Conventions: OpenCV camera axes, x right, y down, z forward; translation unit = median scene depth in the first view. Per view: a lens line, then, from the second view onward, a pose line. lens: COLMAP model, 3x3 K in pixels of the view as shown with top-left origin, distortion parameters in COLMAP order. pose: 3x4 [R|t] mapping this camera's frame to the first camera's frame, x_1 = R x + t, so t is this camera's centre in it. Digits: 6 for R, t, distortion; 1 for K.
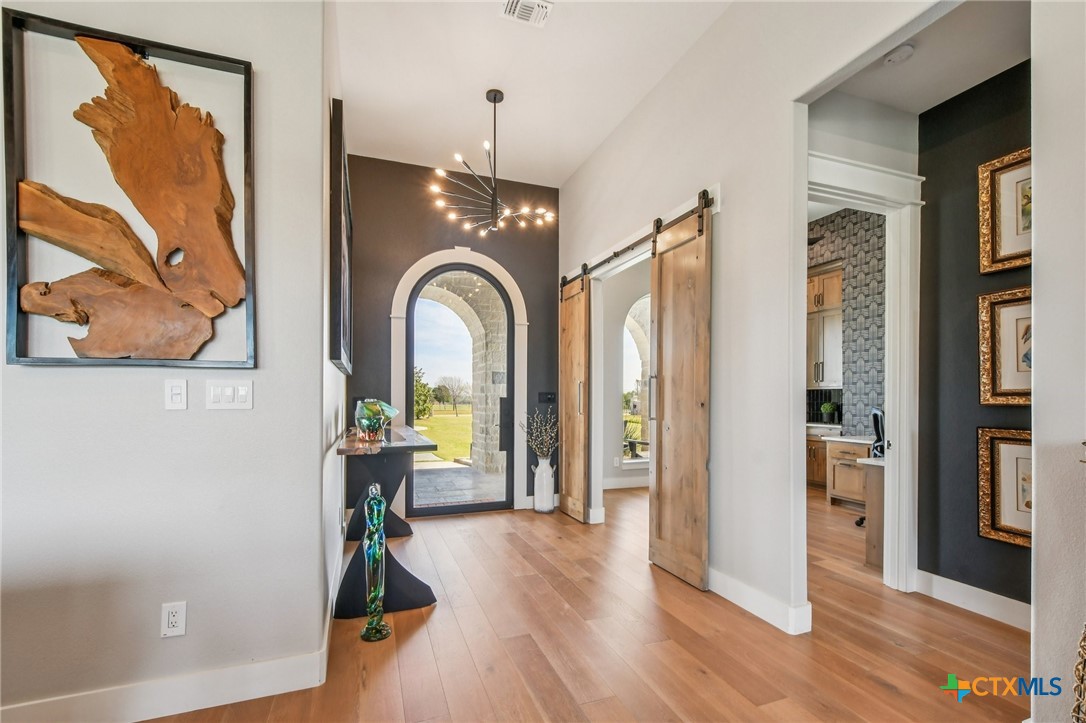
lens RADIAL K [[479.0, 0, 540.5], [0, 479.0, 390.5], [0, 0, 1]] dist [-0.002582, -0.001112]
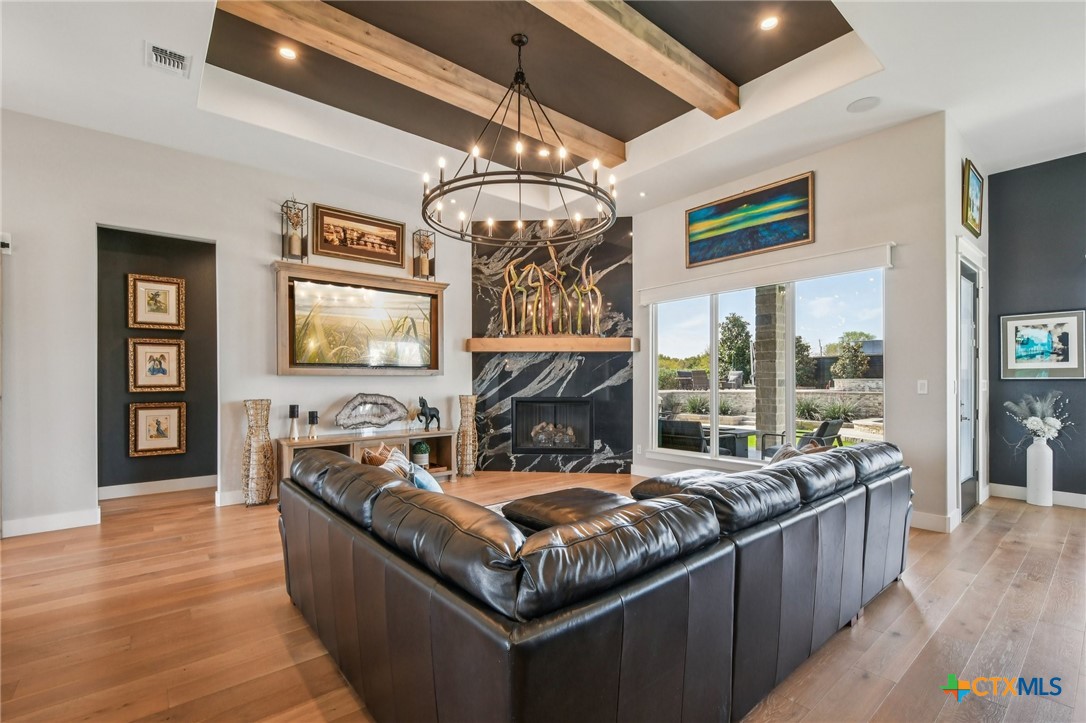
lens RADIAL K [[485.1, 0, 540.1], [0, 485.1, 380.8], [0, 0, 1]] dist [-0.004625, -0.001192]
pose [[-0.330322, -0.000979, 0.943868, -1.593180], [0.001334, 0.999998, 0.001504, -0.019271], [-0.943867, 0.001756, -0.330320, 0.036166]]
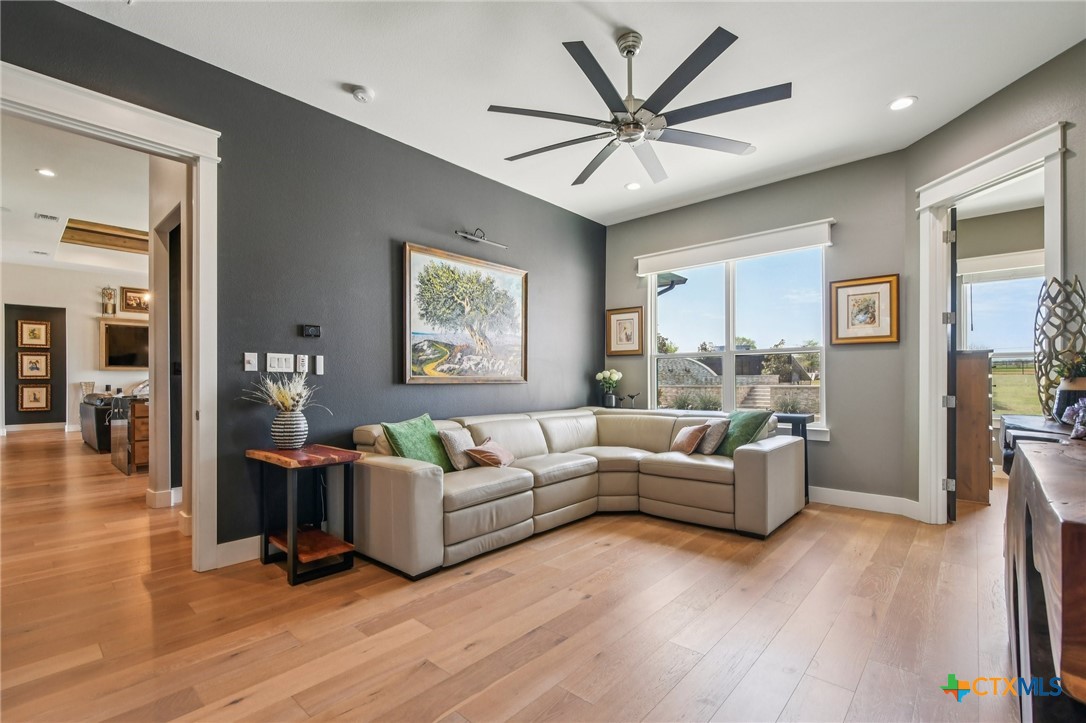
lens RADIAL K [[485.1, 0, 540.1], [0, 485.1, 380.8], [0, 0, 1]] dist [-0.004625, -0.001192]
pose [[-0.462684, 0.001103, 0.886522, -4.823810], [0.000971, 0.999999, -0.000738, 0.053669], [-0.886523, 0.000520, -0.462685, -1.052917]]
